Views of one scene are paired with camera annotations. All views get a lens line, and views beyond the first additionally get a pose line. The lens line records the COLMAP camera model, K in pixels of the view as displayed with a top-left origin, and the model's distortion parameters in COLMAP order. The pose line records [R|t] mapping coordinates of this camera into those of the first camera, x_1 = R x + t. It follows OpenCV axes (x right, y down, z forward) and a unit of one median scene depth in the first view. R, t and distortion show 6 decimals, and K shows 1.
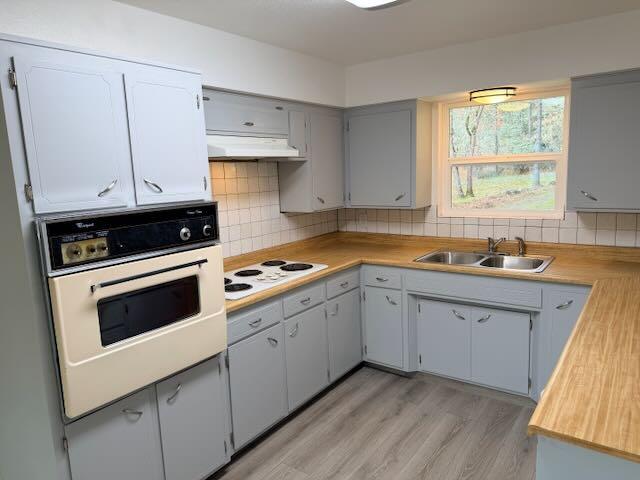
lens RADIAL K [[447.6, 0, 318.7], [0, 447.6, 237.1], [0, 0, 1]] dist [0.031184, -0.010235]
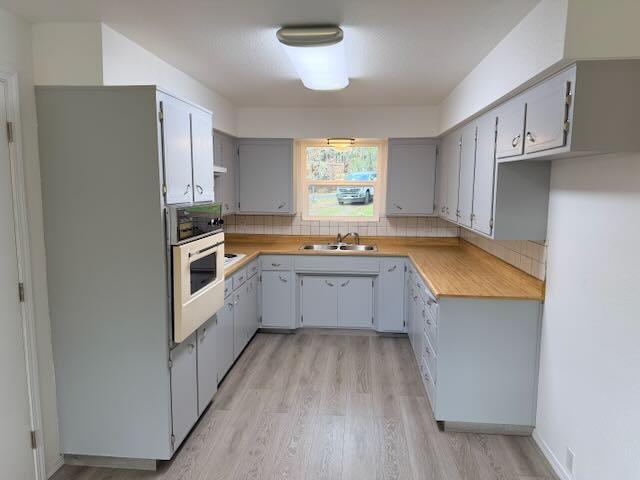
lens RADIAL K [[447.6, 0, 320.1], [0, 447.6, 240.4], [0, 0, 1]] dist [0.031184, -0.010235]
pose [[0.852863, -0.017160, 0.521852, -0.483693], [0.036575, 0.998968, -0.026926, 0.064347], [-0.520852, 0.042051, 0.852611, -0.269566]]
